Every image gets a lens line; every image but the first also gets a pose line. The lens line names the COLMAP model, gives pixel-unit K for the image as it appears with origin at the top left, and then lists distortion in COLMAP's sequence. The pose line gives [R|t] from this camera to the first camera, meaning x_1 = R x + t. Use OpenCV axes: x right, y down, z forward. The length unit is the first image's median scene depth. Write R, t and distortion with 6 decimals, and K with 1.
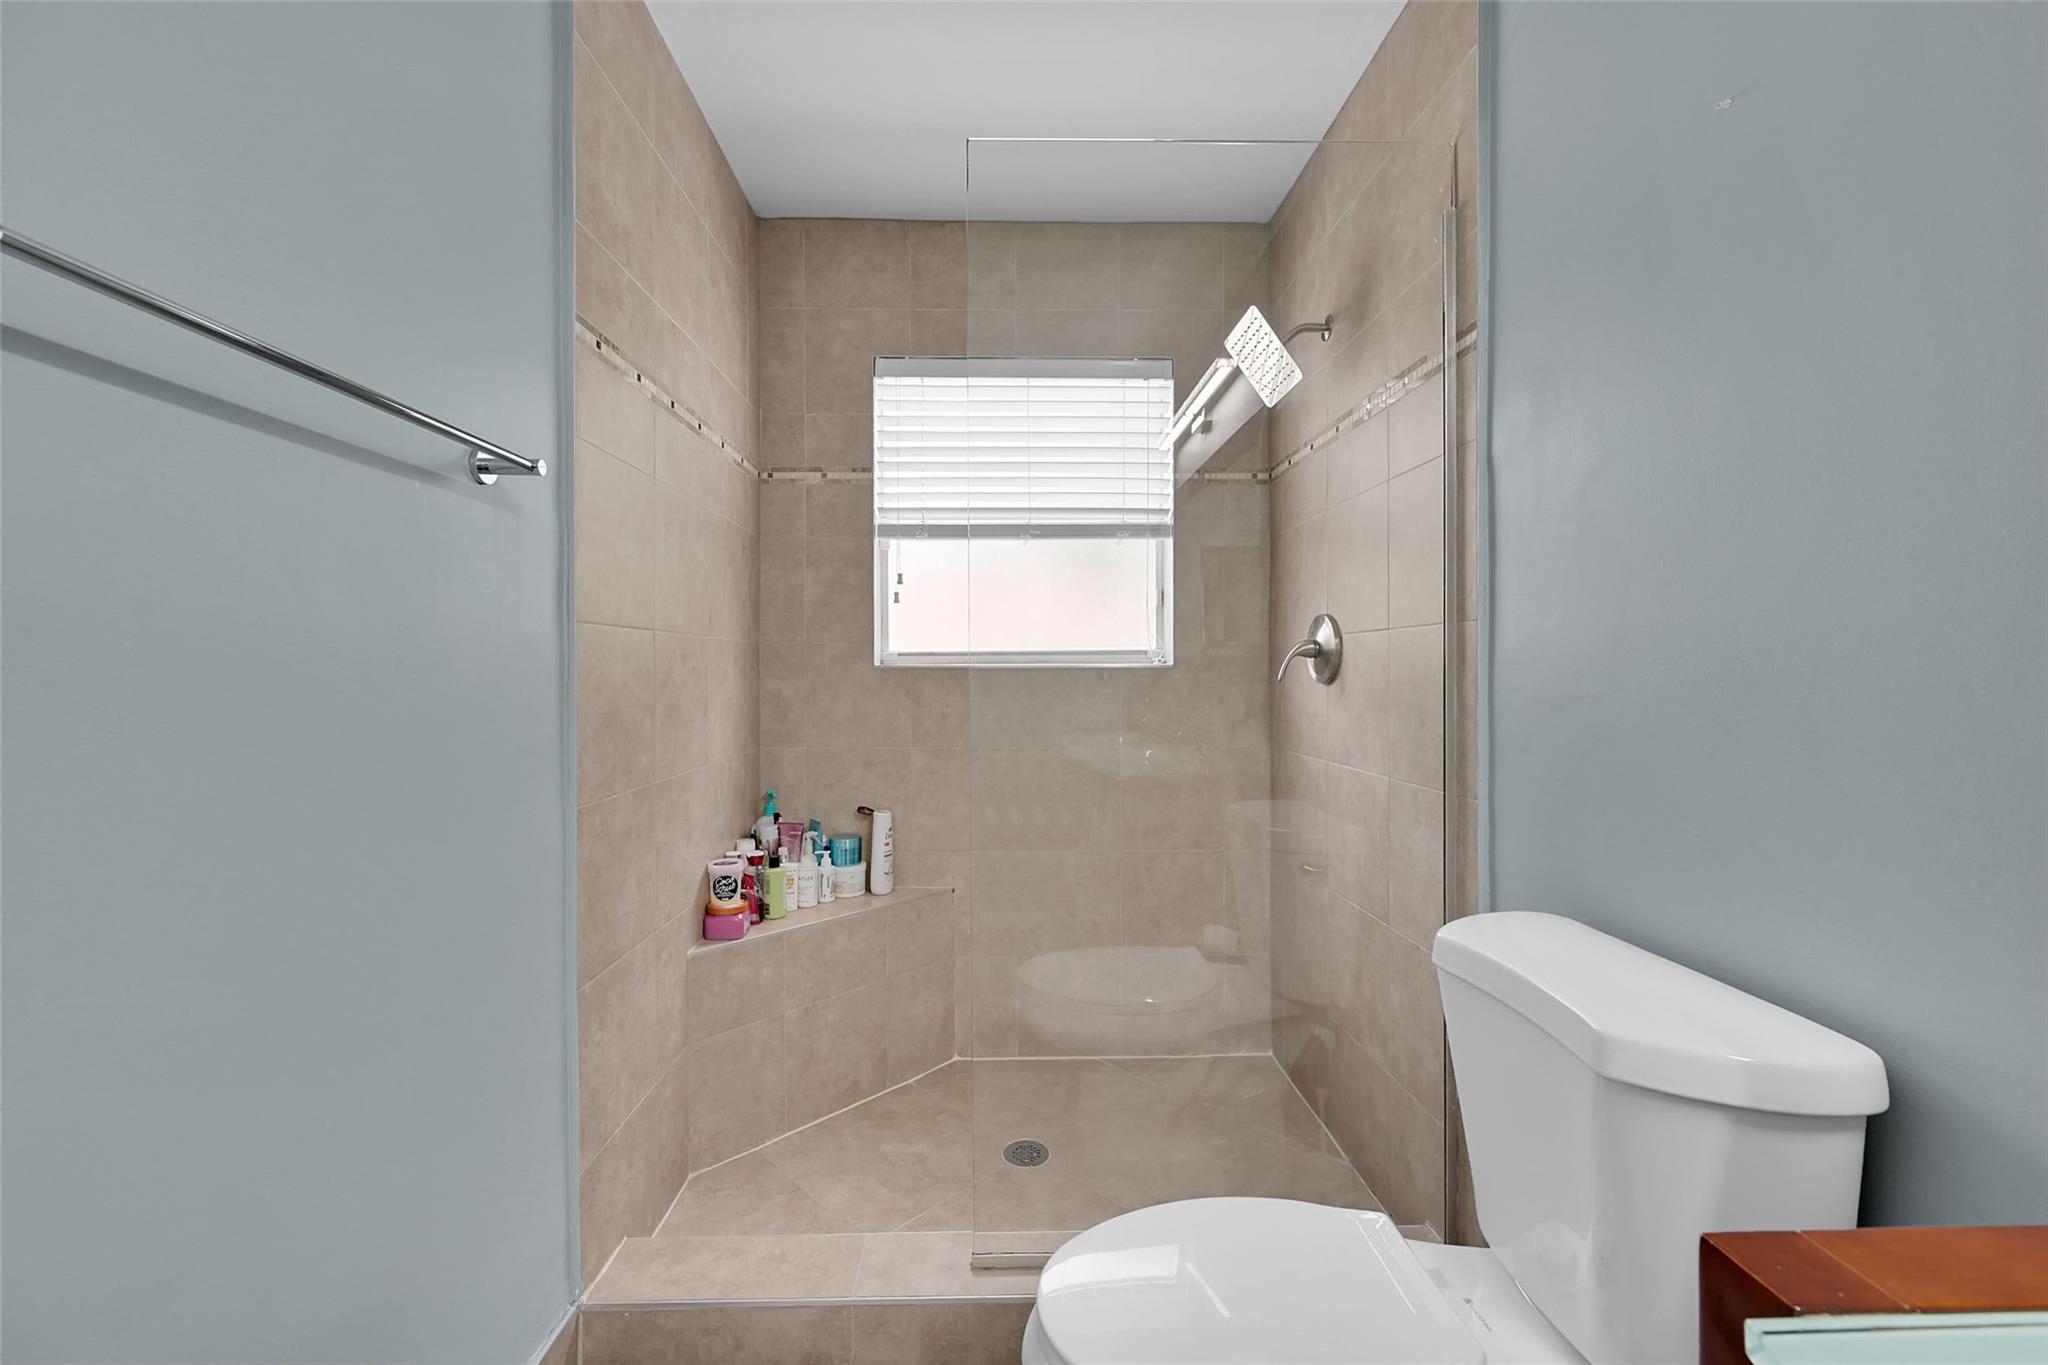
lens RADIAL K [[823.7, 0, 1012.3], [0, 823.7, 676.7], [0, 0, 1]] dist [-0.000865, -0.000440]
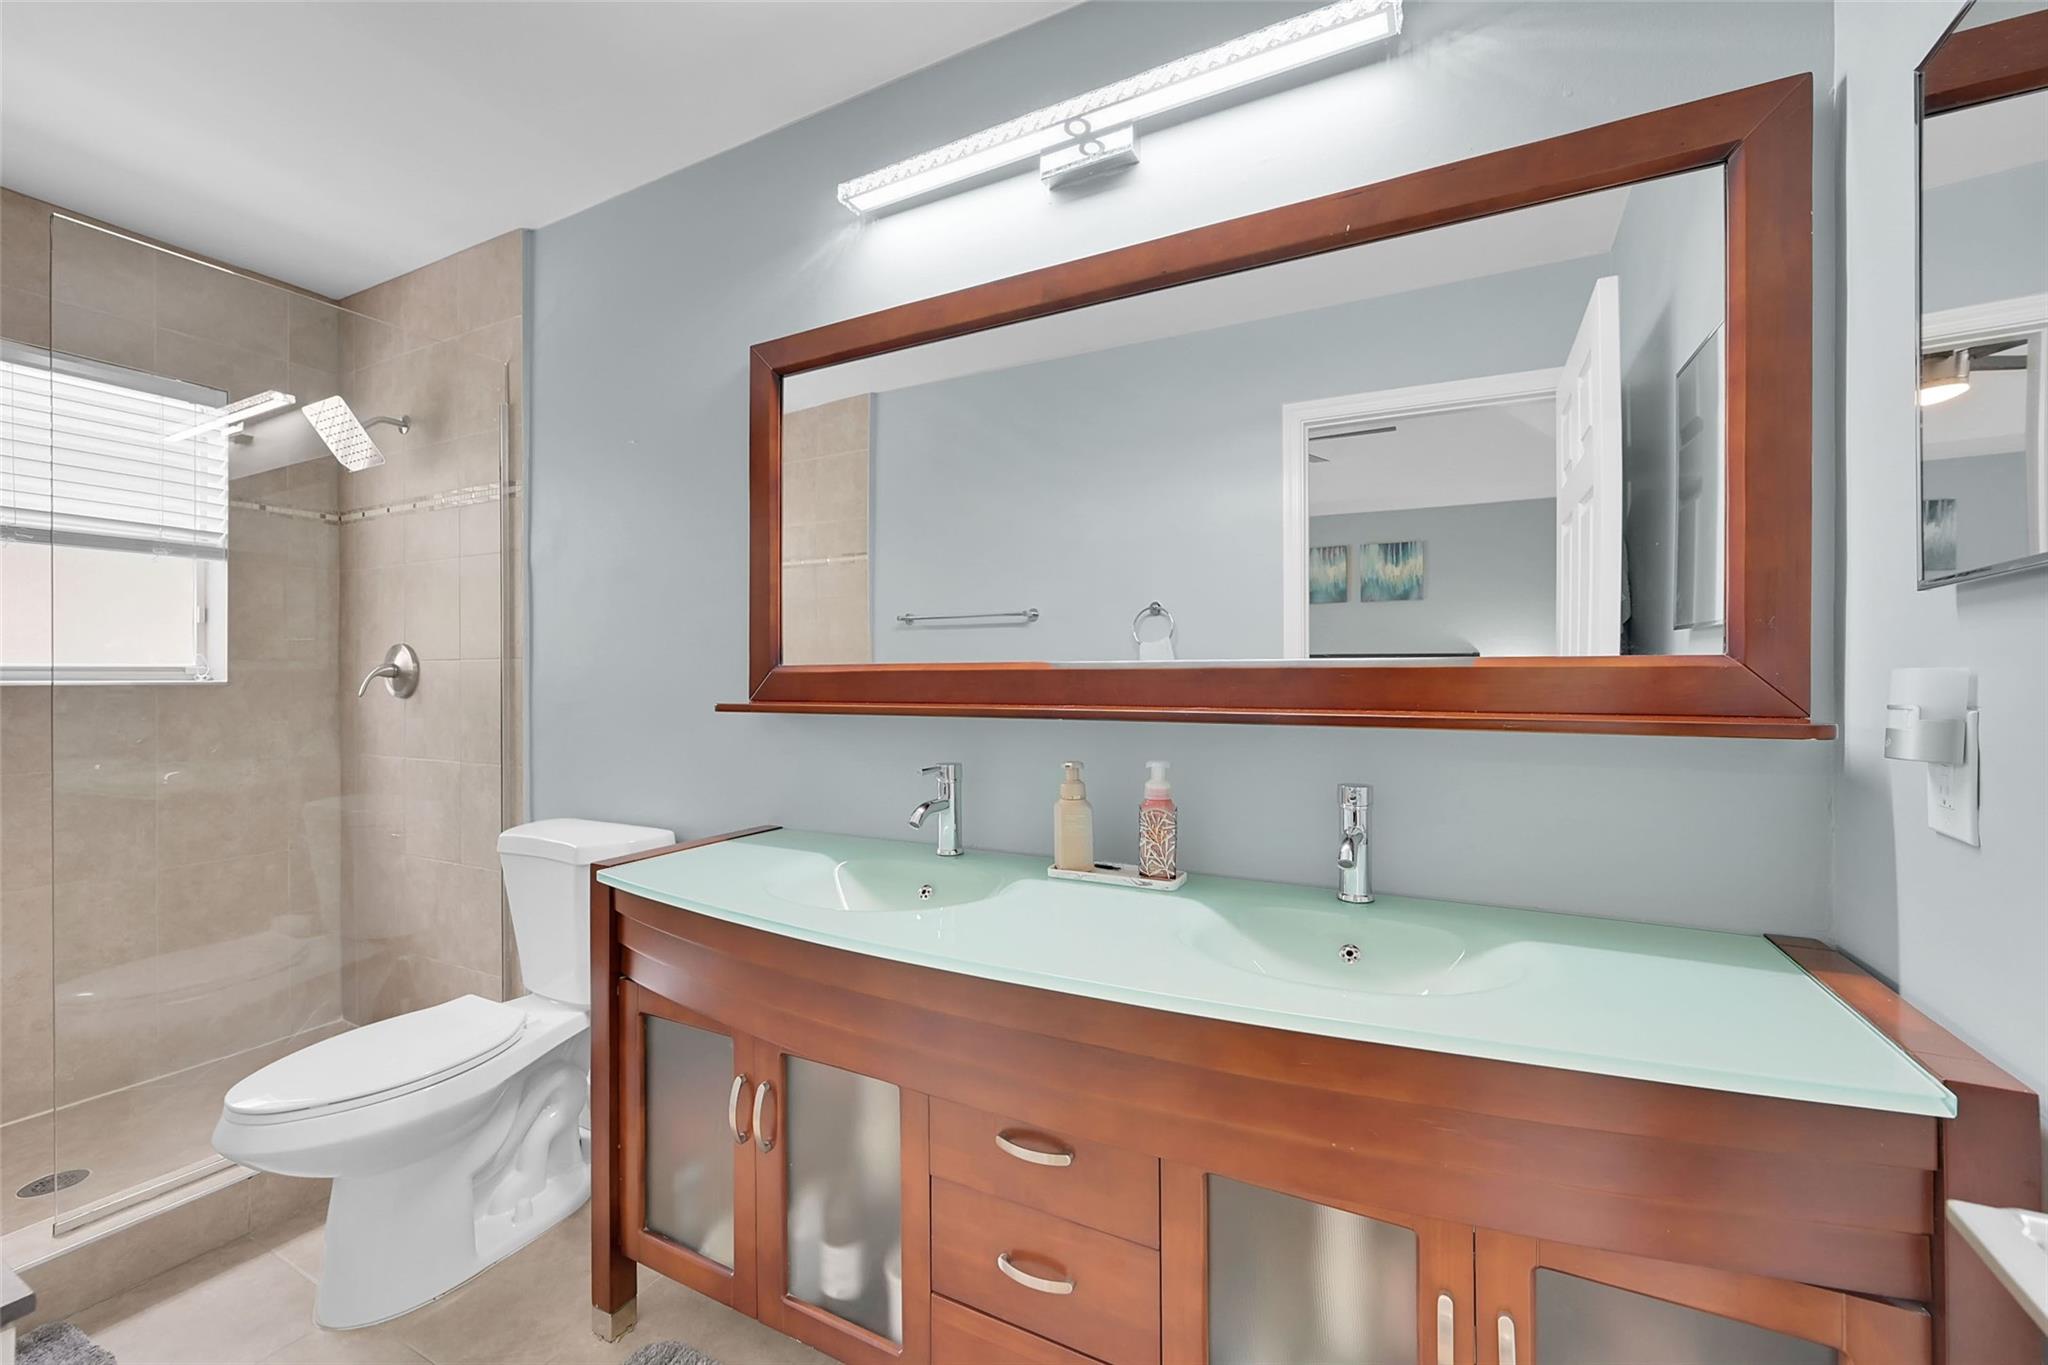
lens RADIAL K [[823.7, 0, 1023.6], [0, 823.7, 681.6], [0, 0, 1]] dist [-0.000865, -0.000440]
pose [[0.489150, 0.000399, 0.872200, -0.266342], [0.006046, 0.999974, -0.003849, -0.005930], [-0.872179, 0.007156, 0.489135, -0.475436]]
